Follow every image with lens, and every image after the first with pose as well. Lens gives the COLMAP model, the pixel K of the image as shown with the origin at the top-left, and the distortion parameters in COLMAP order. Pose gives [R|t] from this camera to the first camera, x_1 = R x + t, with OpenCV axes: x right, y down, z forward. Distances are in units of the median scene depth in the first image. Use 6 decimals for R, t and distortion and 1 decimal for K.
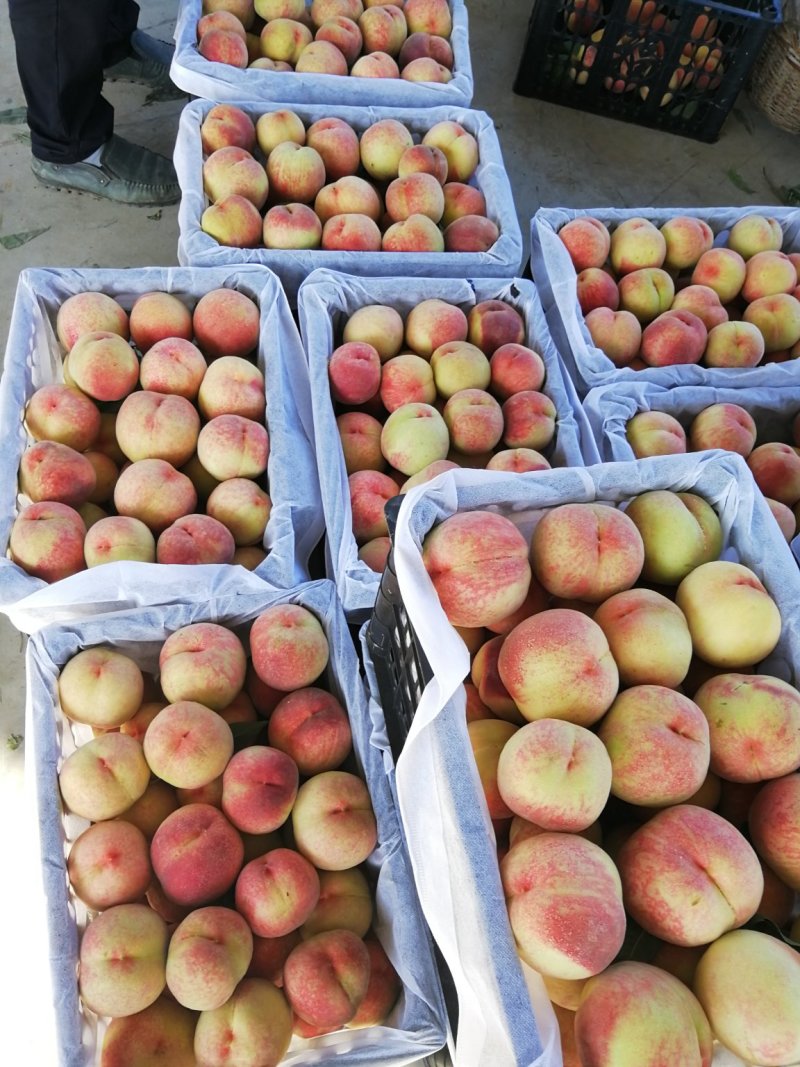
lens RADIAL K [[823.4, 0, 395.1], [0, 823.4, 534.6], [0, 0, 1]] dist [-0.039438, 0.024815]
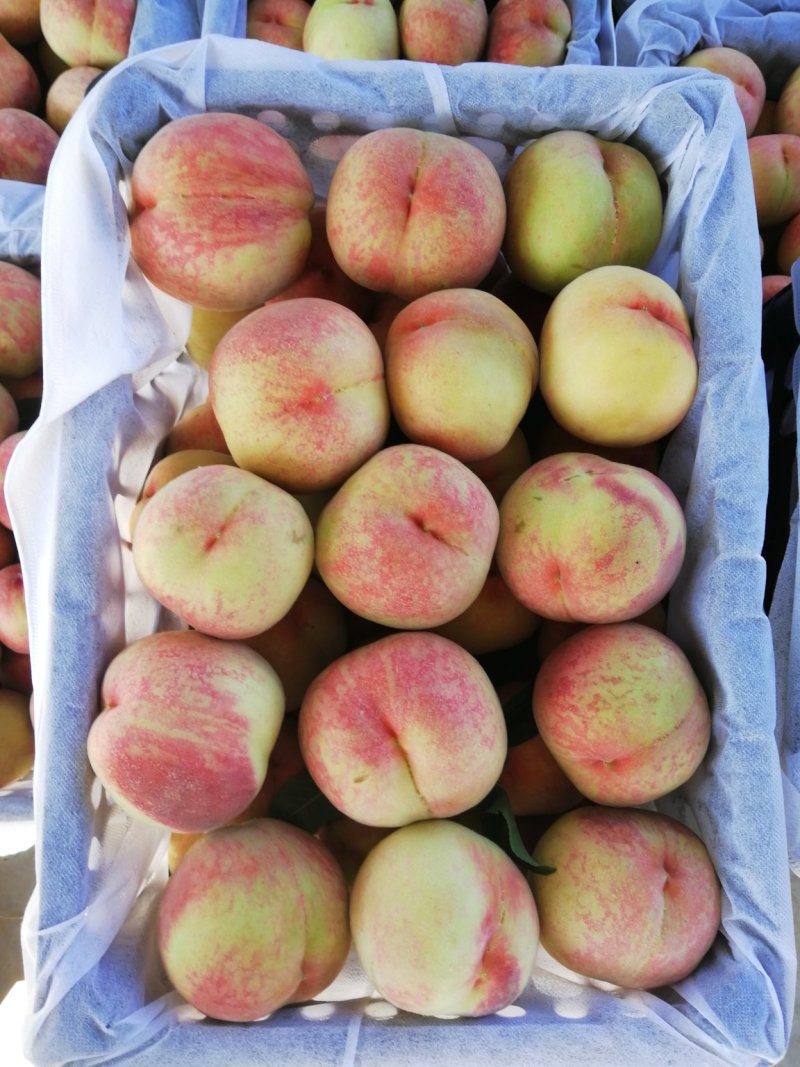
lens RADIAL K [[823.4, 0, 403.9], [0, 823.4, 535.4], [0, 0, 1]] dist [-0.039438, 0.024815]
pose [[0.973876, 0.196617, -0.113607, 0.370989], [-0.144796, 0.923079, 0.356312, 0.026243], [0.174925, -0.330554, 0.927435, 0.388886]]
